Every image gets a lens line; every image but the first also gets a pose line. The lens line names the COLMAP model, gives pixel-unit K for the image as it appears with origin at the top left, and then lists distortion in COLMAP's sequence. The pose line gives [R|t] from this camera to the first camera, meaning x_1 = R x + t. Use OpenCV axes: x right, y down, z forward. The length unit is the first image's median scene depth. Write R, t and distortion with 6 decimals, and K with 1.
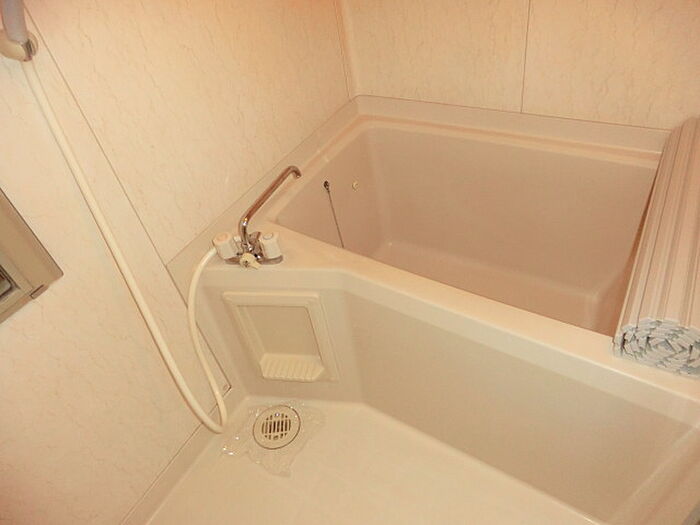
lens RADIAL K [[504.8, 0, 348.3], [0, 504.8, 265.5], [0, 0, 1]] dist [-0.104870, 0.117275]
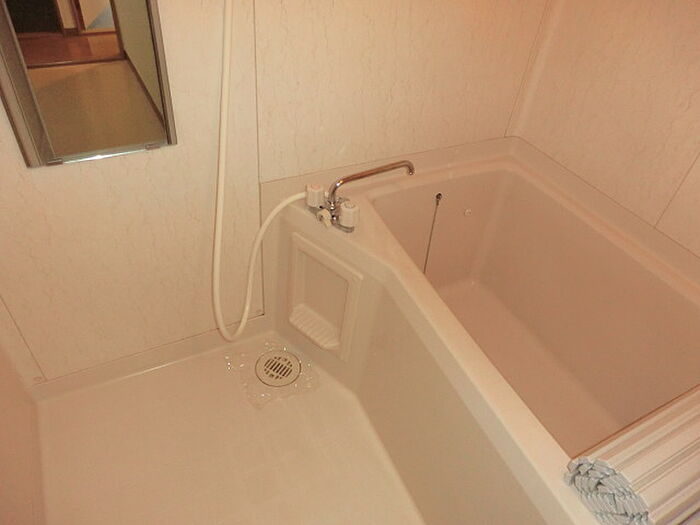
lens RADIAL K [[504.8, 0, 348.3], [0, 504.8, 265.5], [0, 0, 1]] dist [-0.104870, 0.117275]
pose [[0.825968, 0.509392, -0.241445, 0.145324], [-0.510784, 0.857489, 0.061742, -0.011487], [0.238488, 0.072329, 0.968448, -0.028188]]
